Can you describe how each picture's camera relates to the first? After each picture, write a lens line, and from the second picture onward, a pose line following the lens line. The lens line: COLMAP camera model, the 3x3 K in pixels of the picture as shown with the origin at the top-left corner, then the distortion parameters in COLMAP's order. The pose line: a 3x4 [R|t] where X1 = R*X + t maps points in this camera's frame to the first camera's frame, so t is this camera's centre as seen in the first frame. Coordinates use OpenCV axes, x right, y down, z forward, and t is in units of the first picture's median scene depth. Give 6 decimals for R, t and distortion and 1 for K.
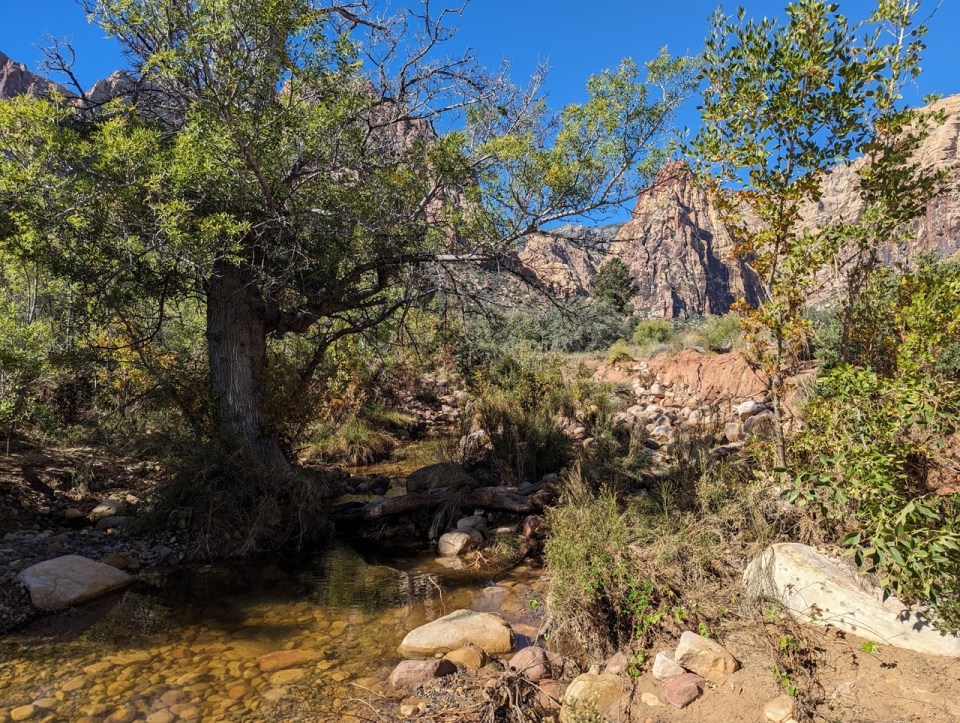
lens RADIAL K [[736.1, 0, 465.4], [0, 736.1, 356.2], [0, 0, 1]] dist [0.052823, -0.001470]
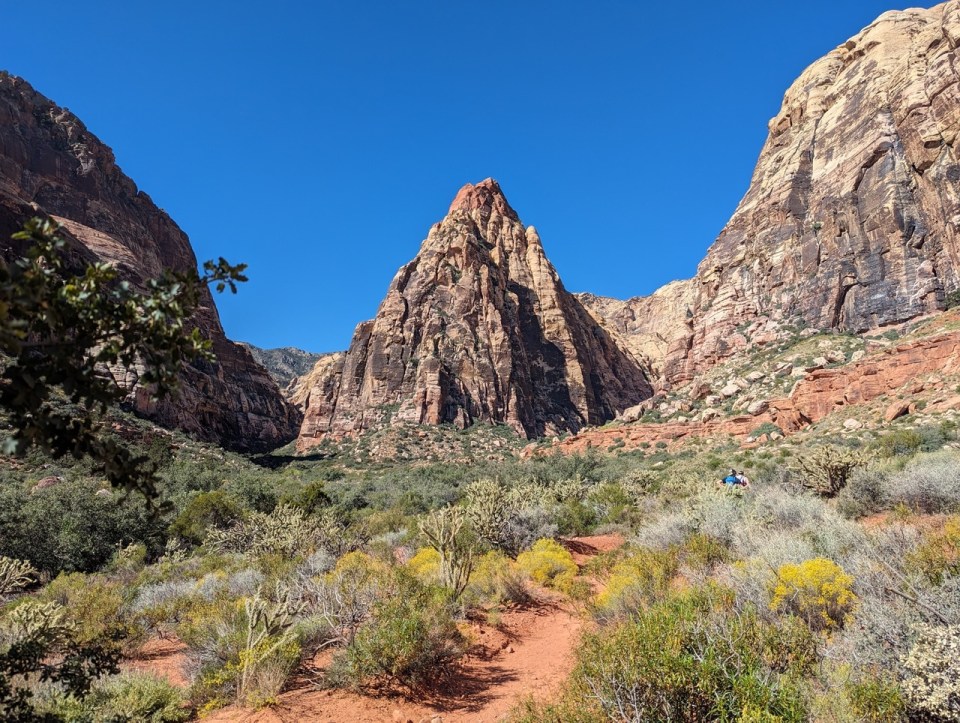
lens RADIAL K [[806.0, 0, 472.7], [0, 806.0, 354.3], [0, 0, 1]] dist [0.064280, -0.006937]
pose [[0.982770, 0.031917, 0.182055, 0.184093], [-0.002667, 0.987324, -0.158694, -0.010987], [-0.184813, 0.155474, 0.970398, 0.419755]]
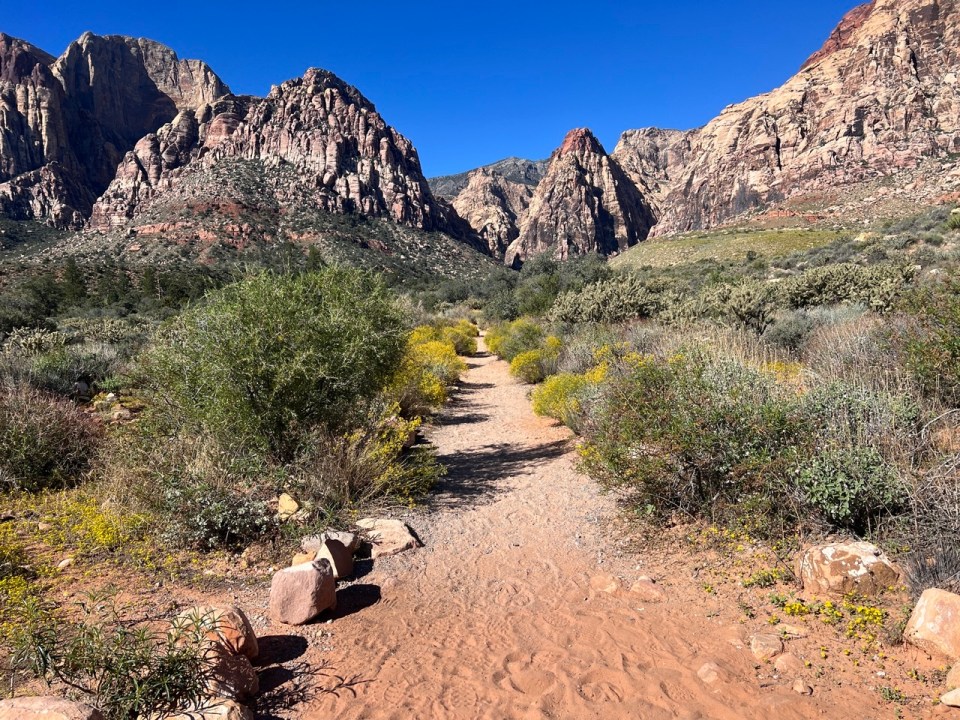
lens RADIAL K [[727.5, 0, 472.4], [0, 727.5, 363.1], [0, 0, 1]] dist [0.068171, -0.033360]
pose [[0.996730, -0.026762, 0.076247, 0.002332], [0.018826, 0.994507, 0.102959, -0.003890], [-0.078583, -0.101187, 0.991759, -0.285650]]
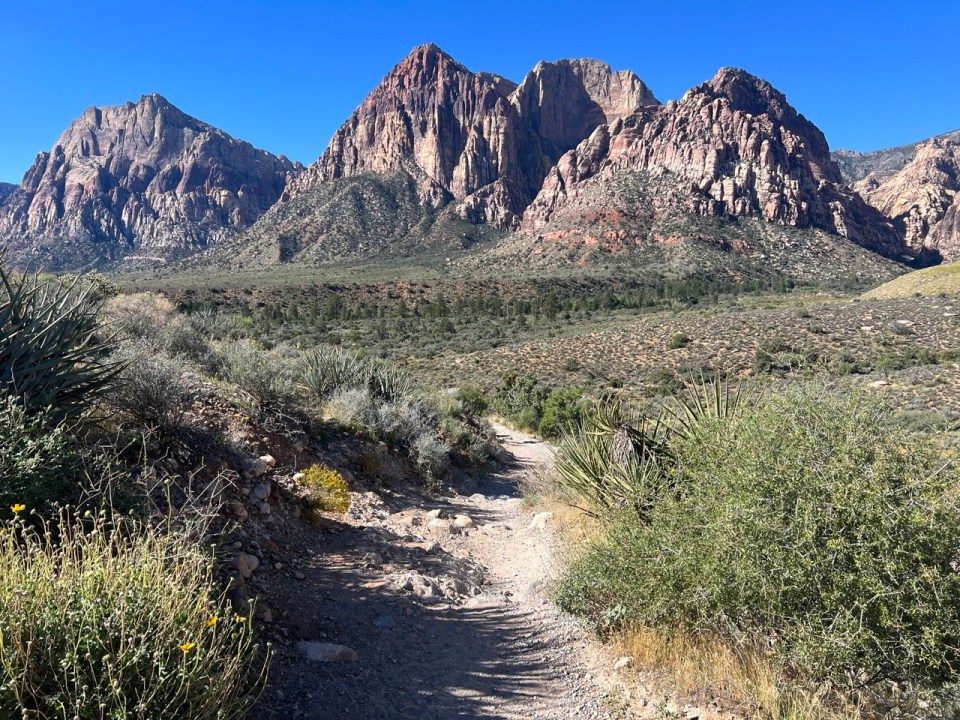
lens RADIAL K [[727.5, 0, 511.9], [0, 727.5, 337.2], [0, 0, 1]] dist [0.068171, -0.033360]
pose [[0.906677, 0.033971, -0.420455, 0.083531], [0.003193, 0.996171, 0.087372, -0.019253], [0.421813, -0.080561, 0.903097, -0.376844]]
